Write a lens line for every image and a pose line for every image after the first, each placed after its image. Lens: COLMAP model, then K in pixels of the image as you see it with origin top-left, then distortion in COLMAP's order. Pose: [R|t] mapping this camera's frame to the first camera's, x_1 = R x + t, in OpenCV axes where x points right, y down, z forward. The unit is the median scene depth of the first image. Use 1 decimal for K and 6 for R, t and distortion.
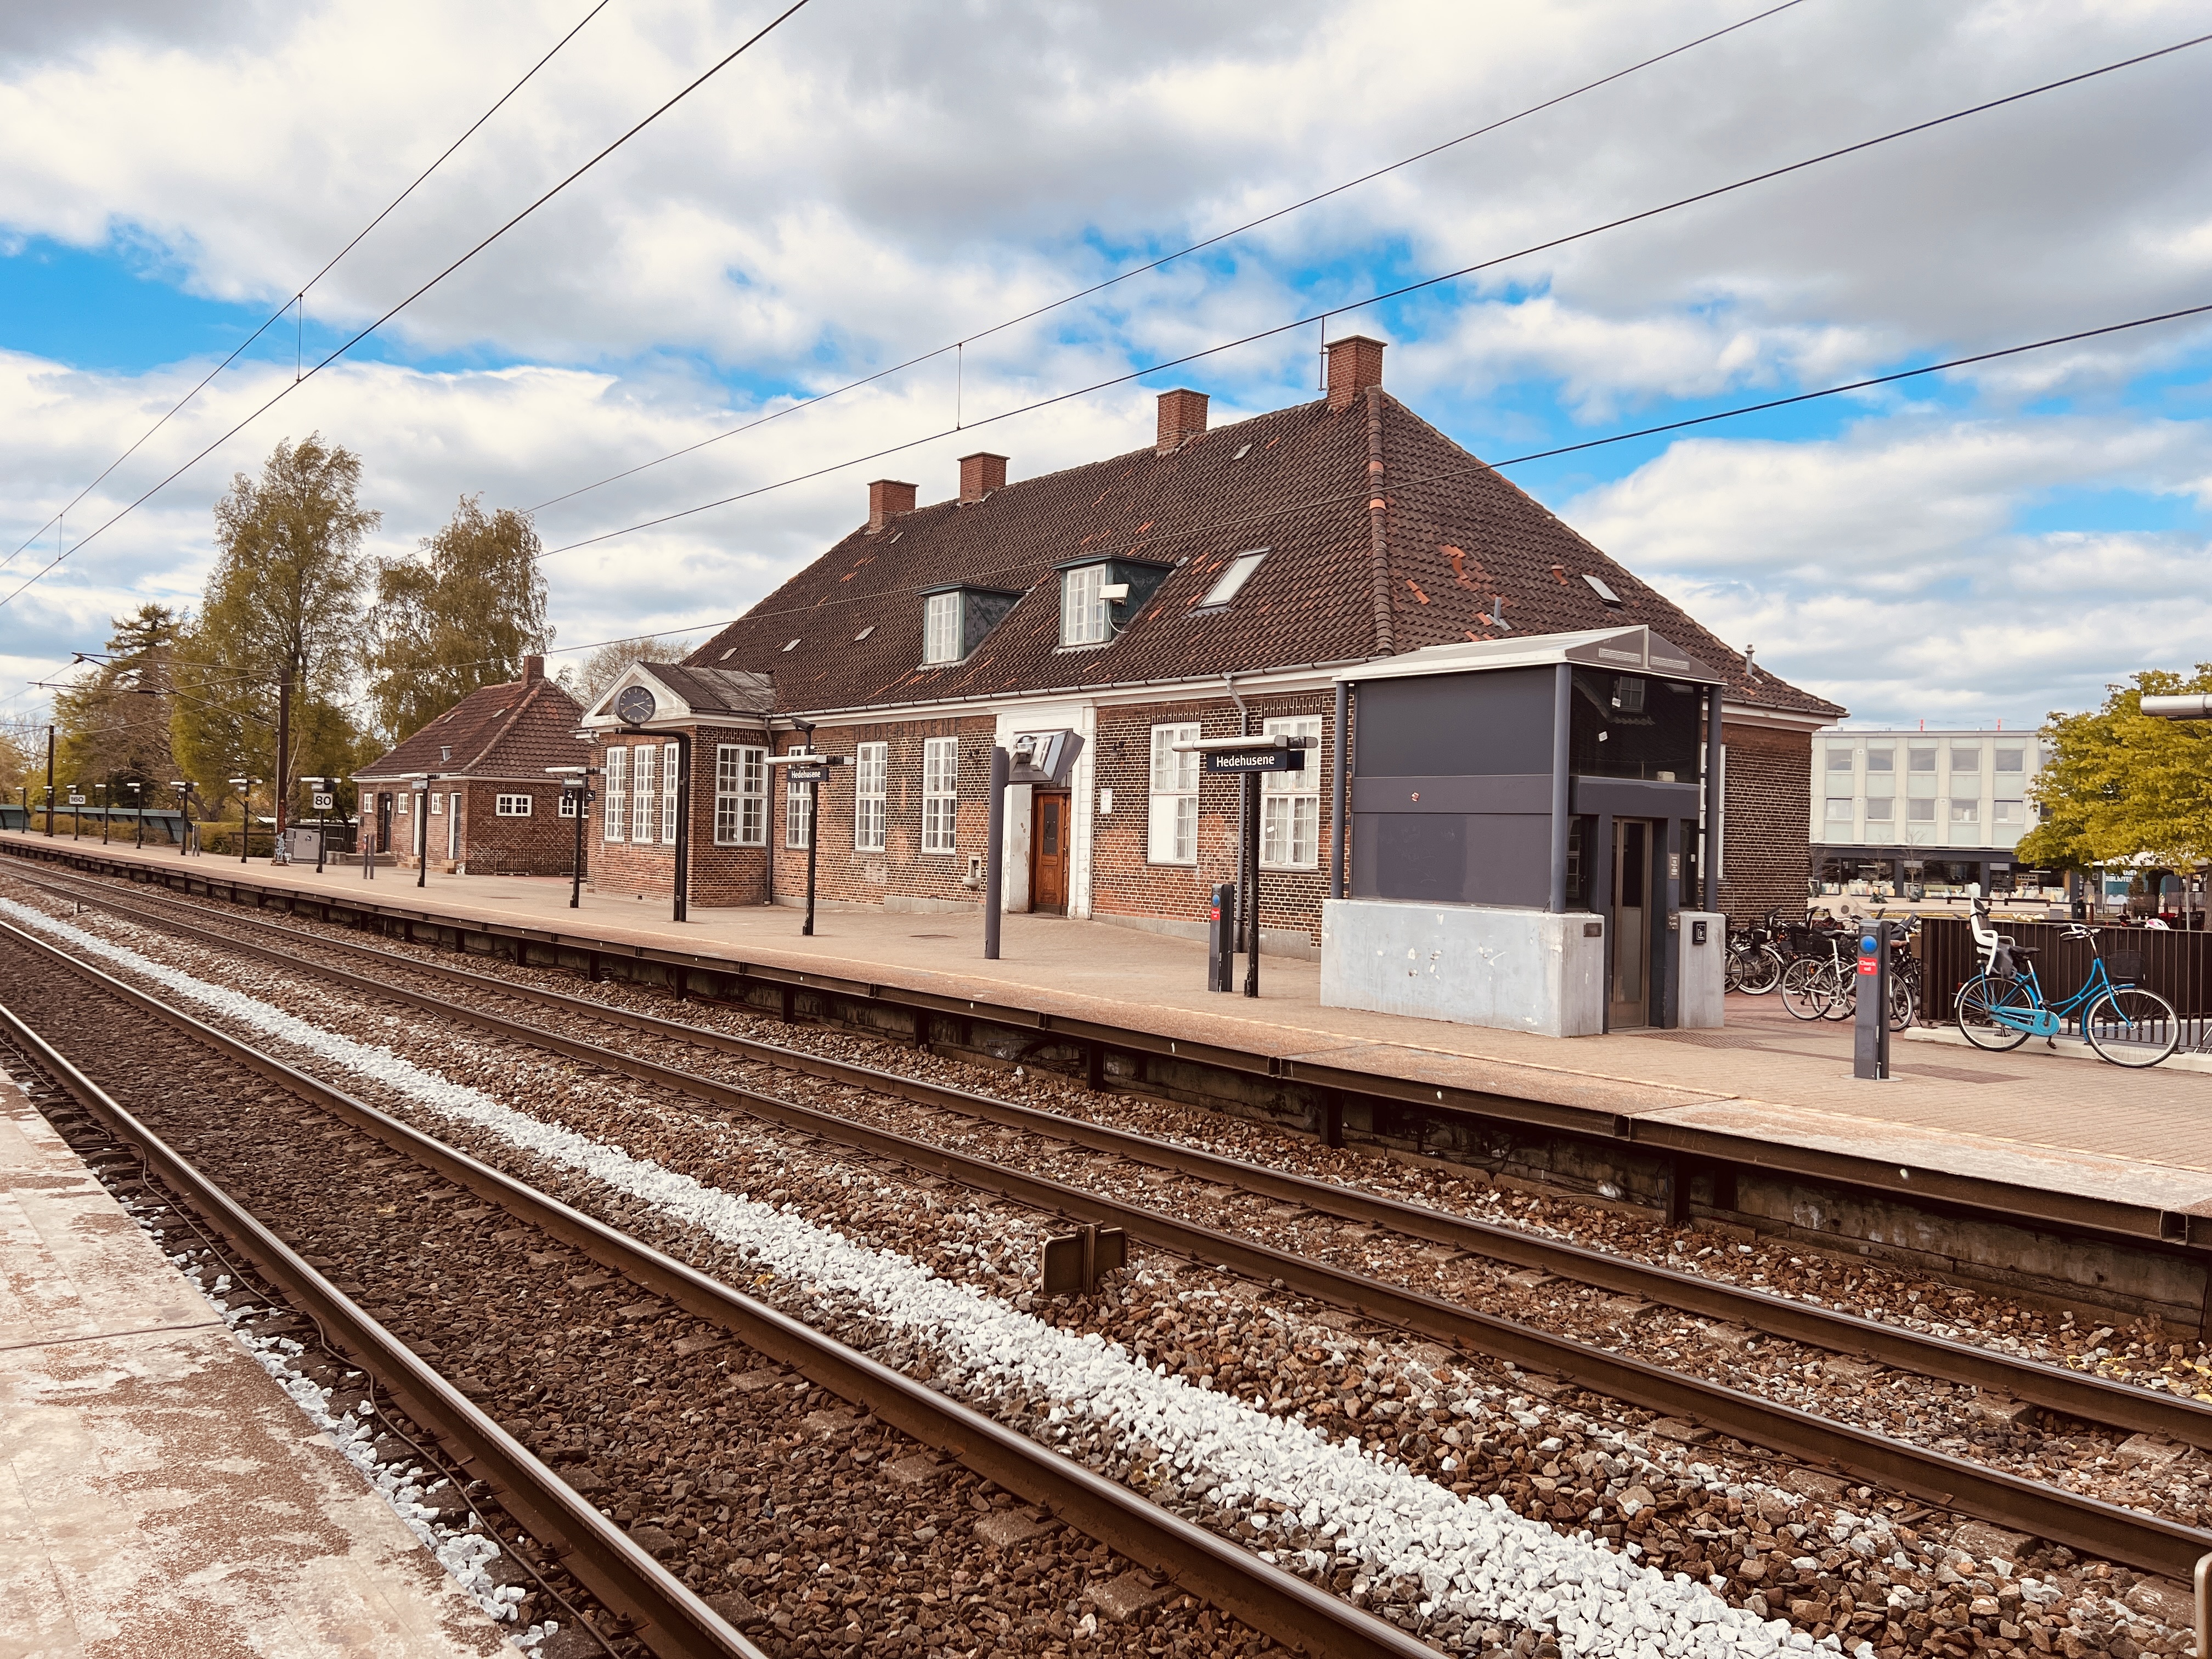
lens RADIAL K [[1683.6, 0, 1109.0], [0, 1683.6, 819.1], [0, 0, 1]] dist [0.055914, -0.078829]
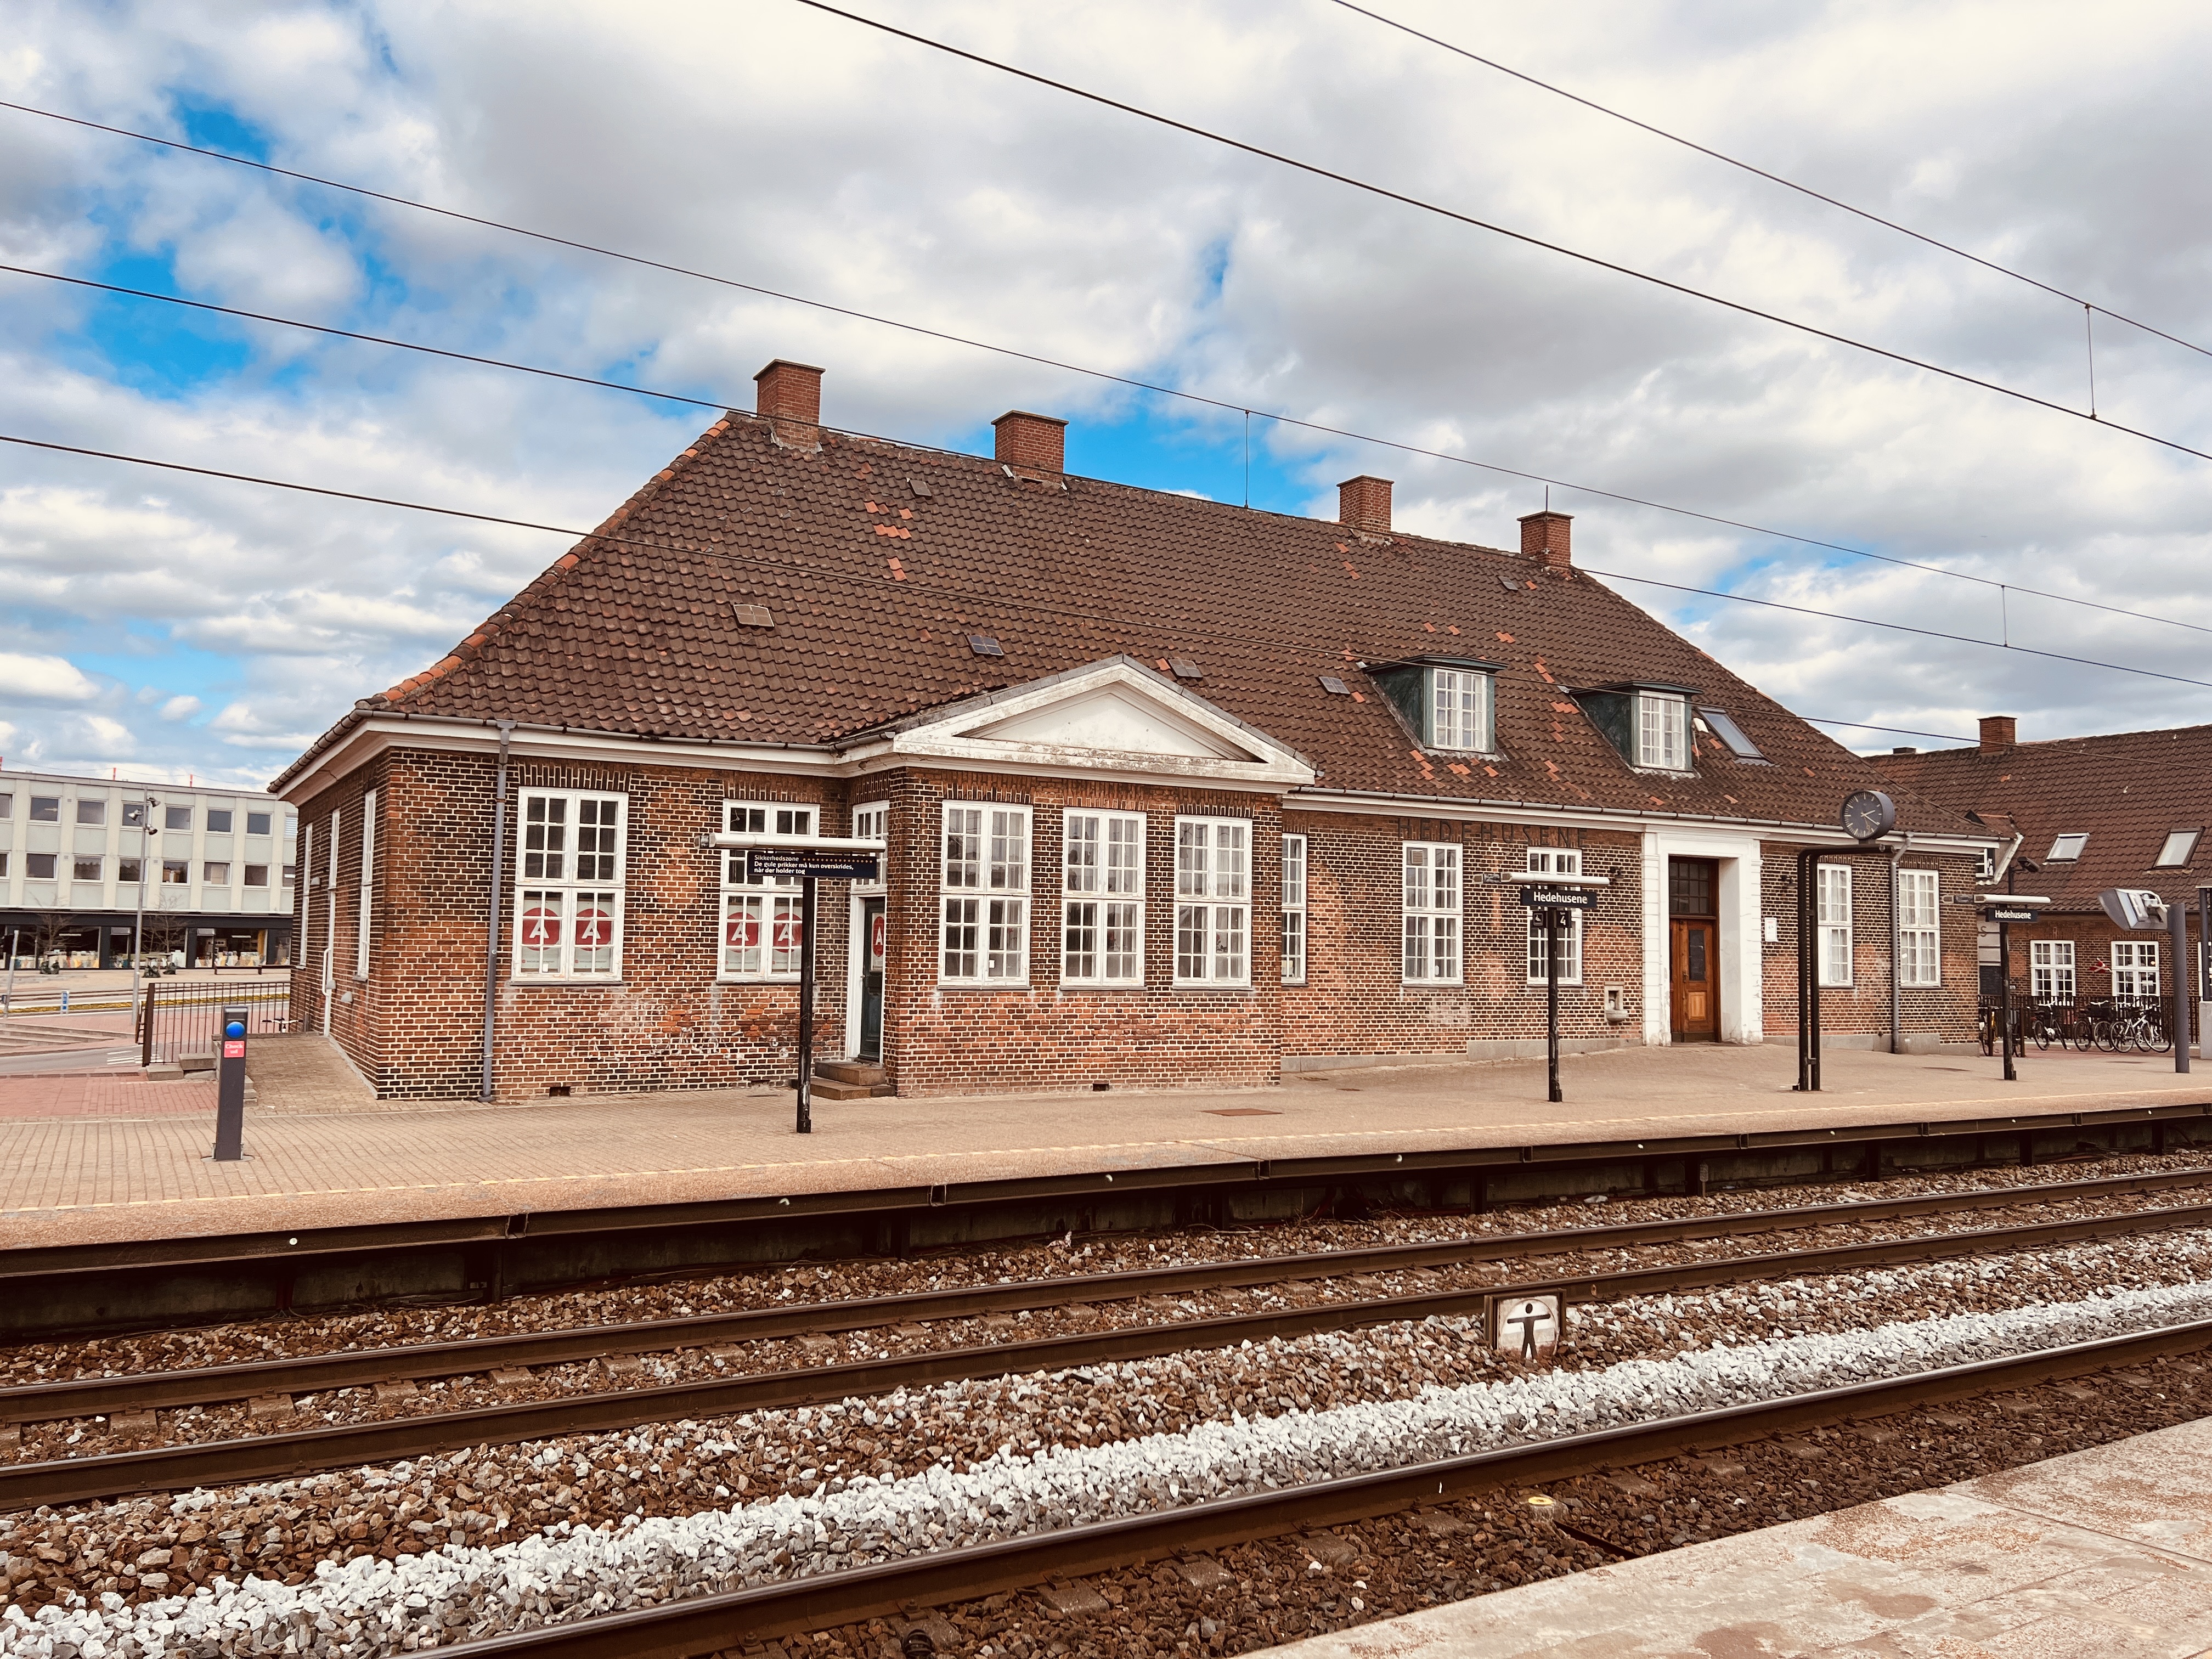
lens RADIAL K [[1634.0, 0, 1094.0], [0, 1634.0, 828.7], [0, 0, 1]] dist [0.104022, -0.164713]
pose [[0.149462, 0.042278, 0.987863, -0.776784], [-0.024879, 0.998930, -0.038988, -0.016212], [-0.988454, -0.018750, 0.150354, 0.893148]]
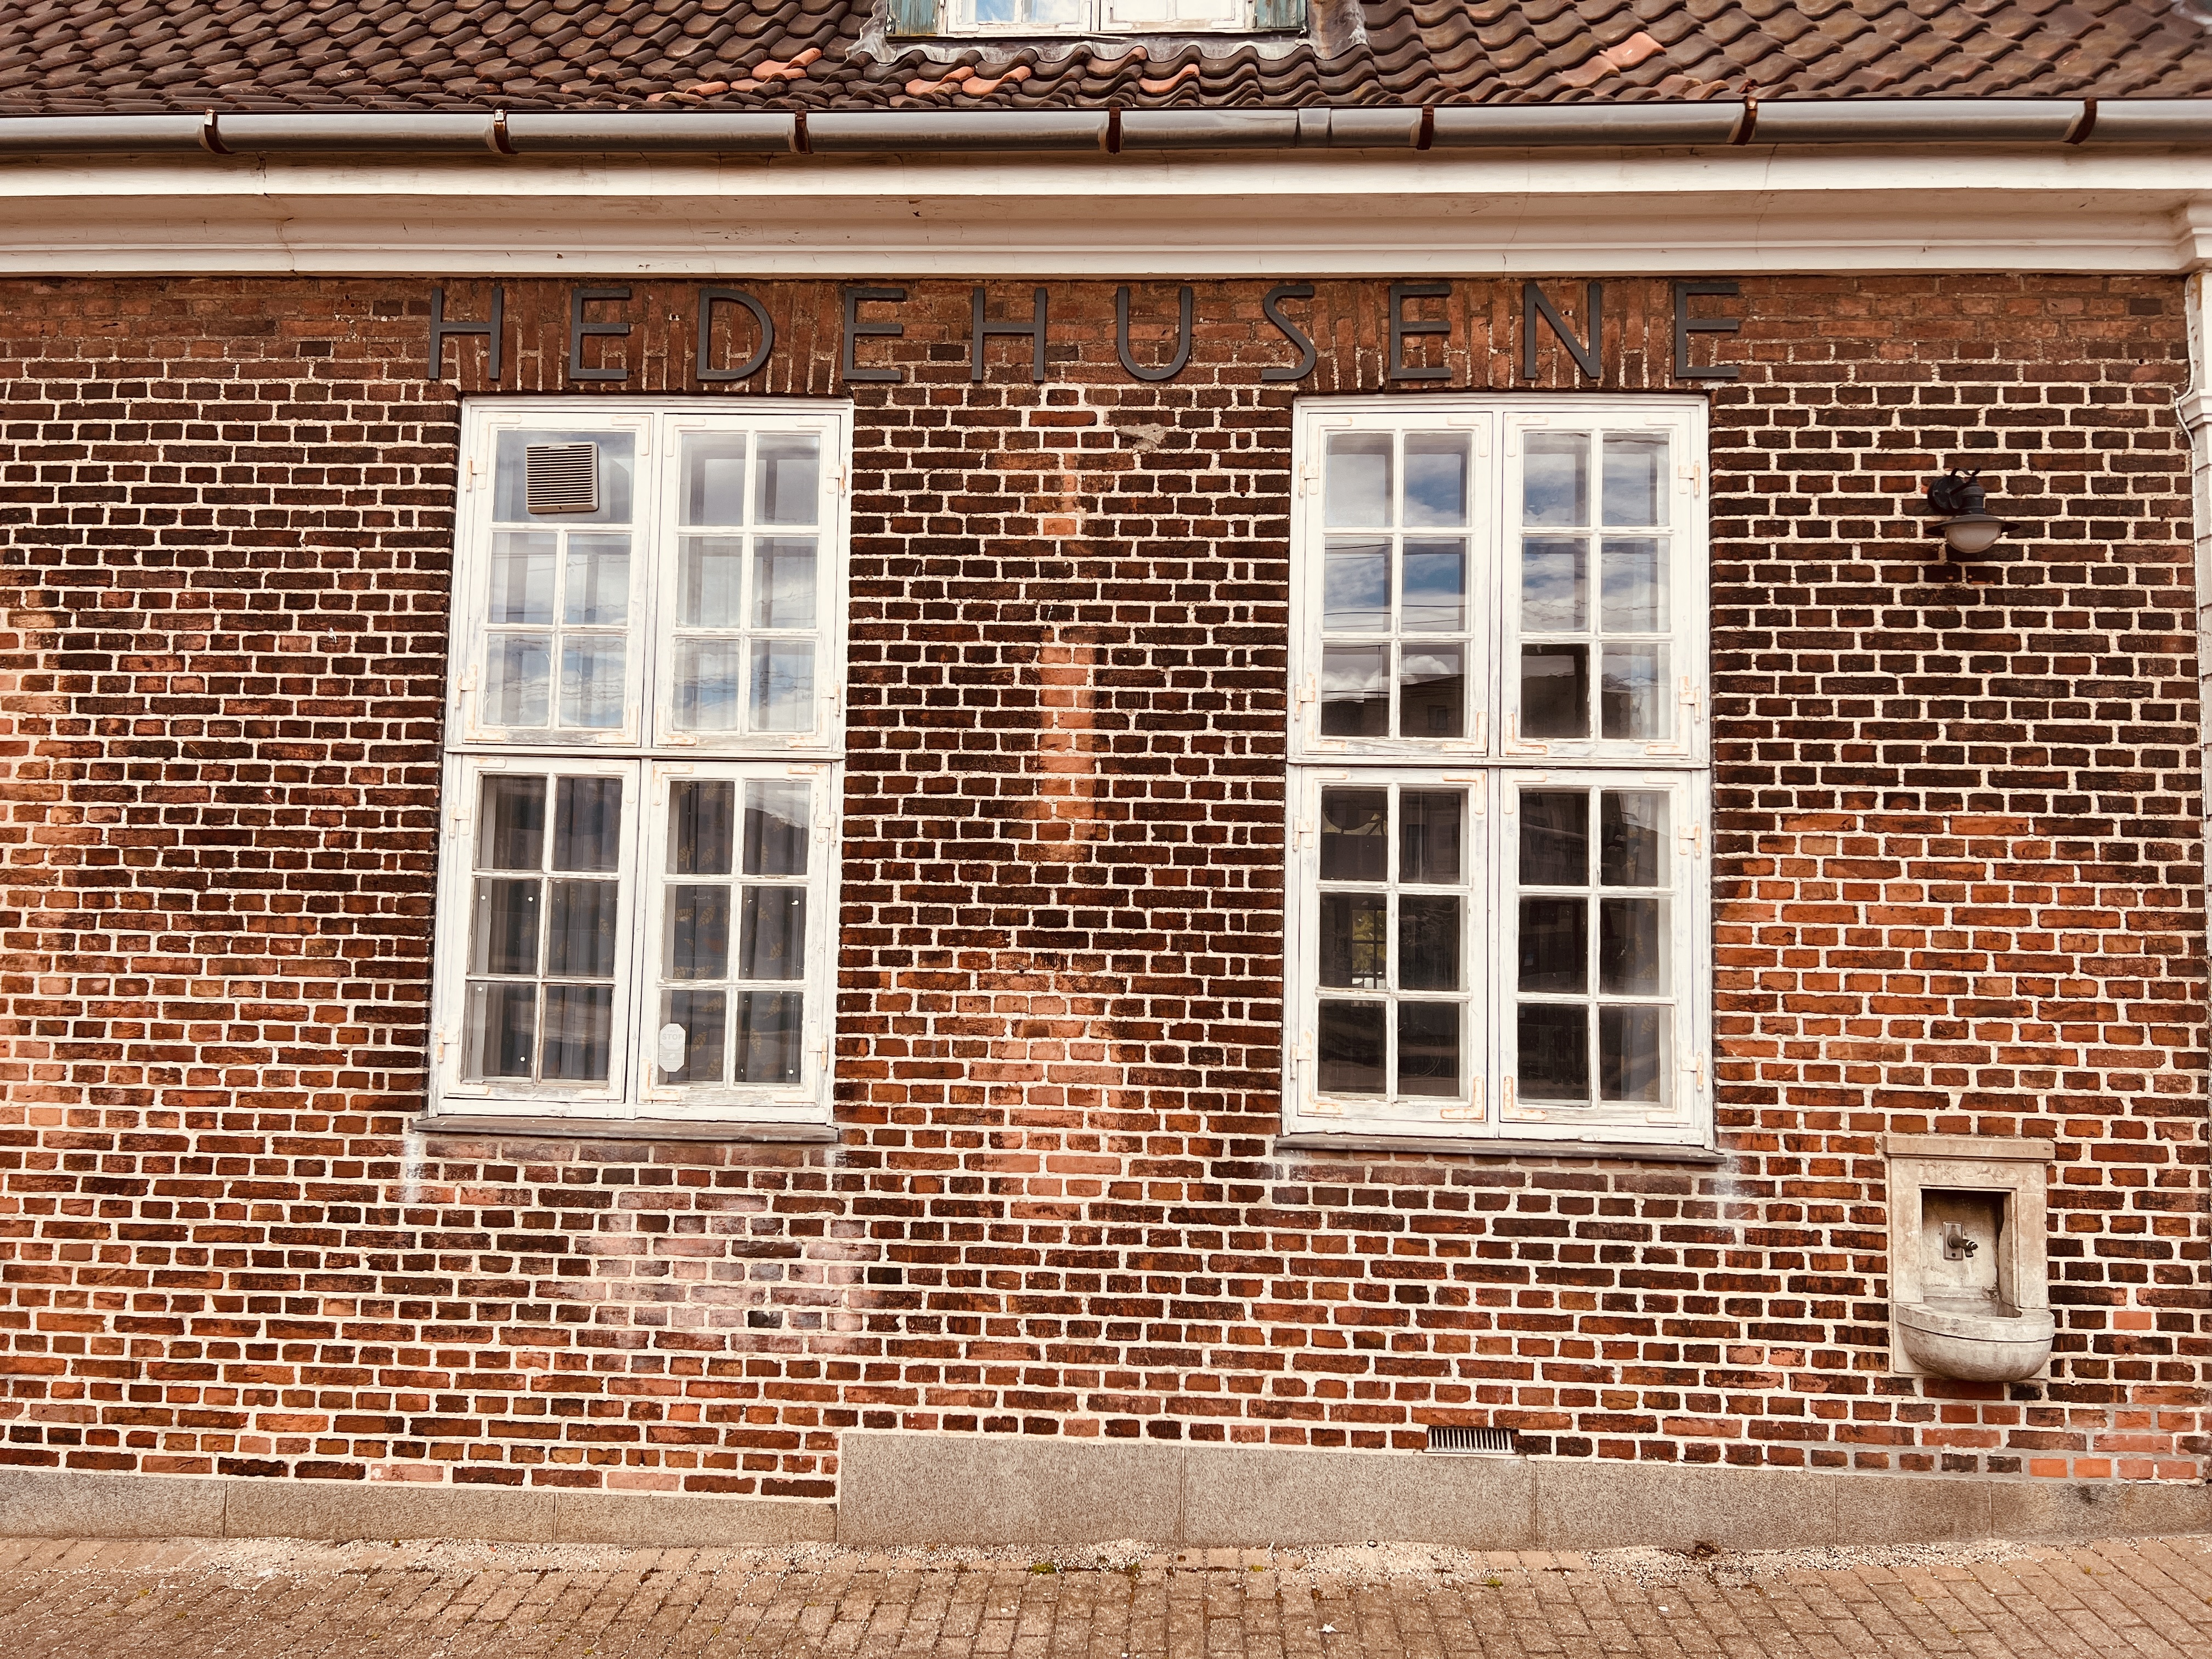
lens RADIAL K [[1678.1, 0, 1037.0], [0, 1678.1, 832.6], [0, 0, 1]] dist [0.042647, -0.046085]
pose [[0.662383, 0.041441, 0.748018, -0.197283], [-0.013113, 0.998957, -0.043732, -0.000279], [-0.749051, 0.019159, 0.662236, 0.750185]]
